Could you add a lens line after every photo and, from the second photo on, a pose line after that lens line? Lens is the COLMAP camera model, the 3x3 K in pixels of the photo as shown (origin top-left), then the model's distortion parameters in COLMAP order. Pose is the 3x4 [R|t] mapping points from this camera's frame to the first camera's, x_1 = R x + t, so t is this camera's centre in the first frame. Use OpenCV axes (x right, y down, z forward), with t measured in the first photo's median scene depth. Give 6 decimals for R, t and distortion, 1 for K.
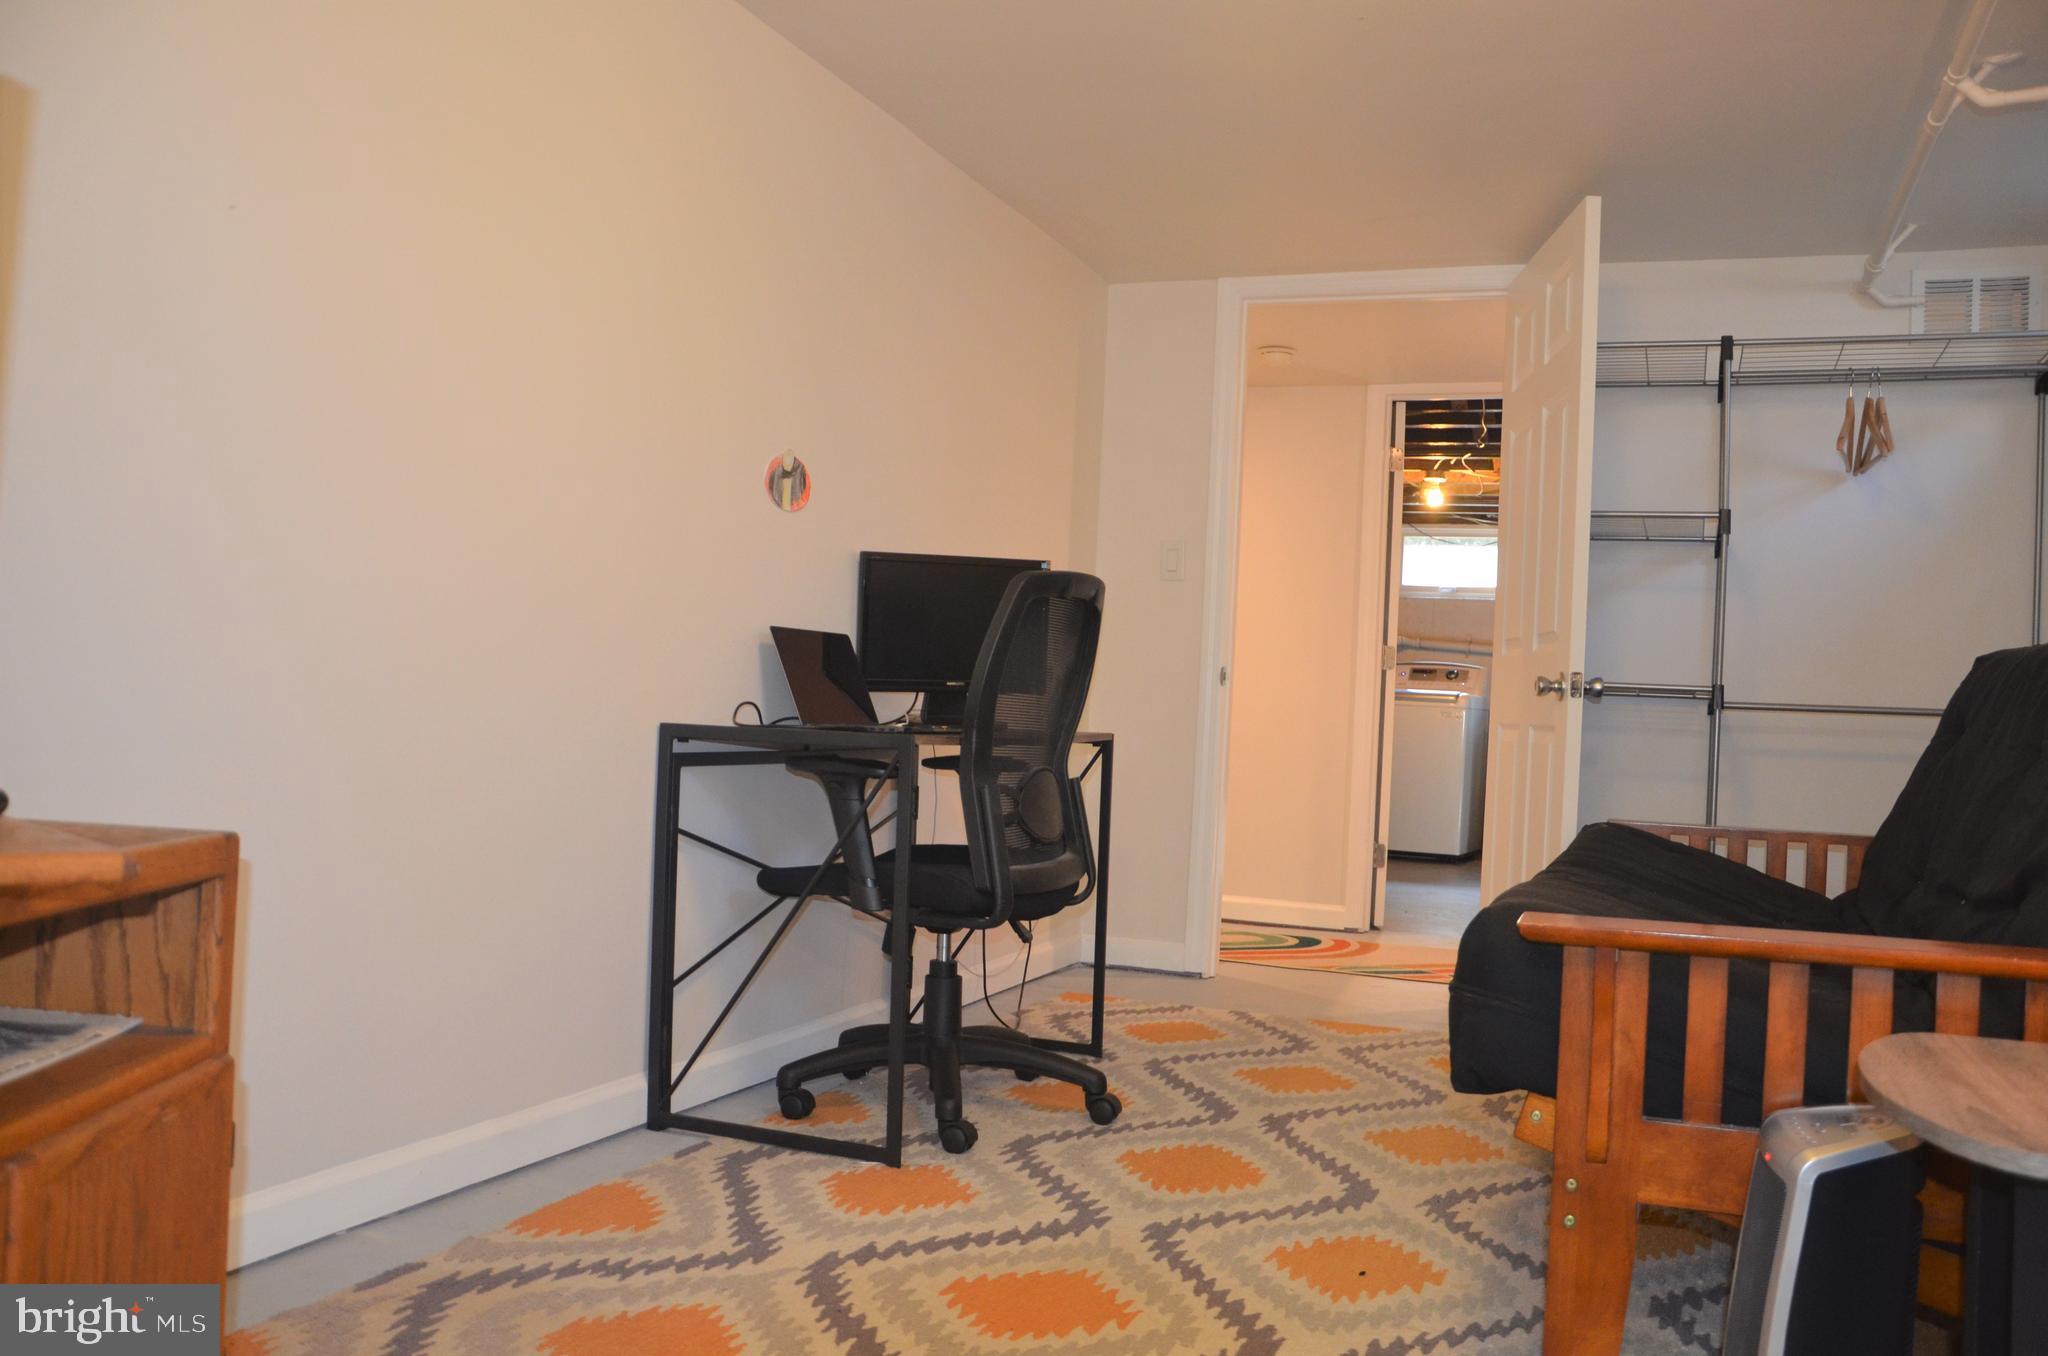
lens RADIAL K [[1699.3, 0, 1024.0], [0, 1699.3, 678.0], [0, 0, 1]] dist [-0.136386, 0.142466]
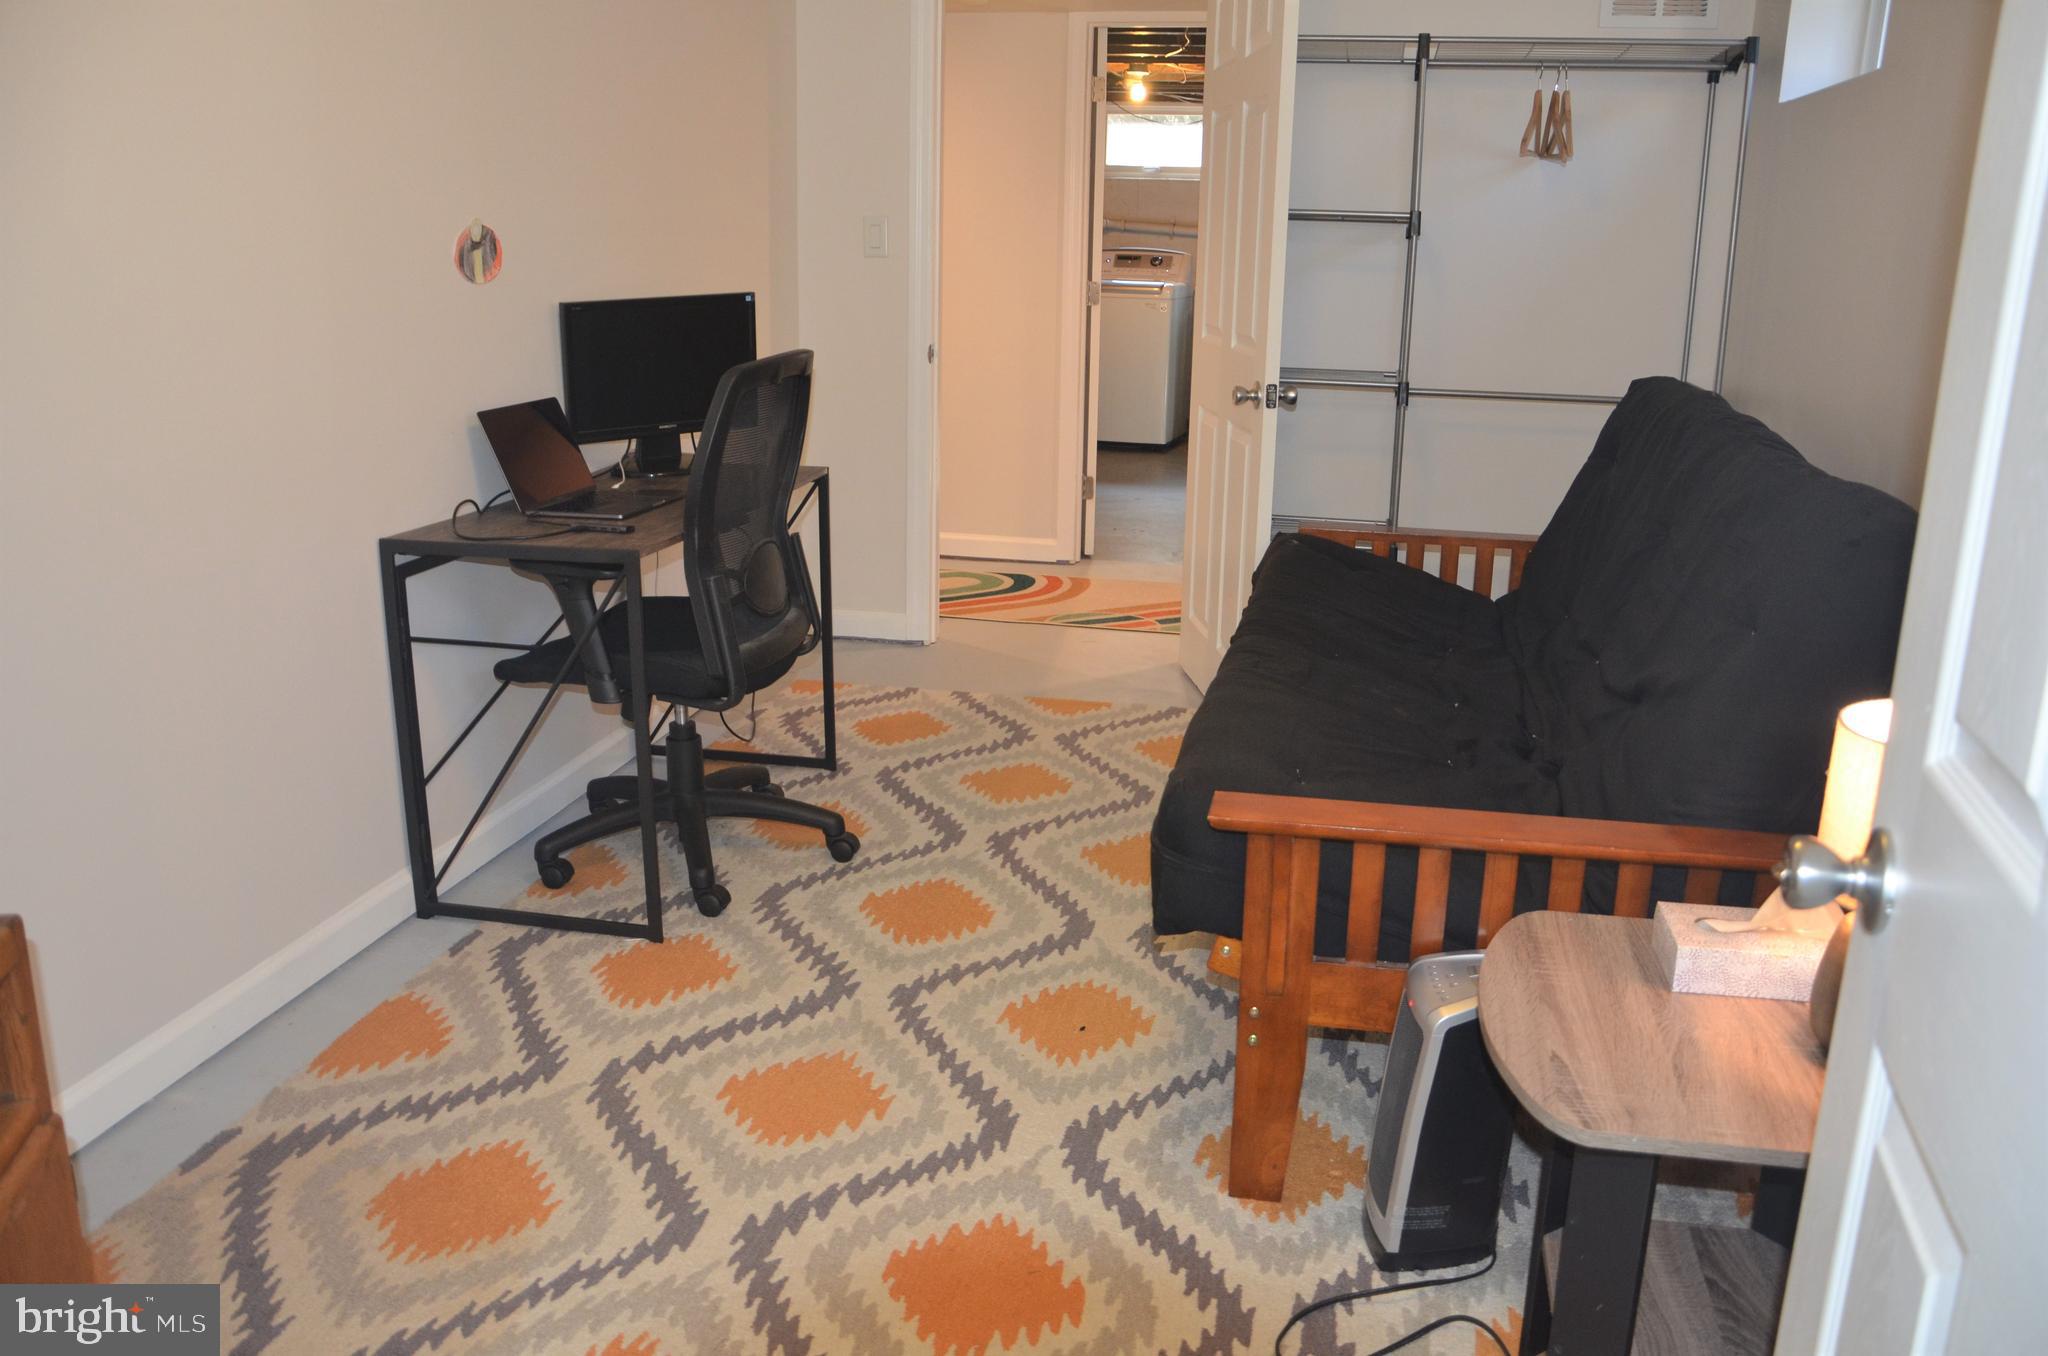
lens RADIAL K [[1716.5, 0, 1027.1], [0, 1716.5, 682.7], [0, 0, 1]] dist [-0.126590, 0.143491]
pose [[0.984351, -0.076661, 0.158669, -0.003752], [0.027071, 0.955511, 0.293711, -0.194472], [-0.174126, -0.284819, 0.942634, -0.035880]]
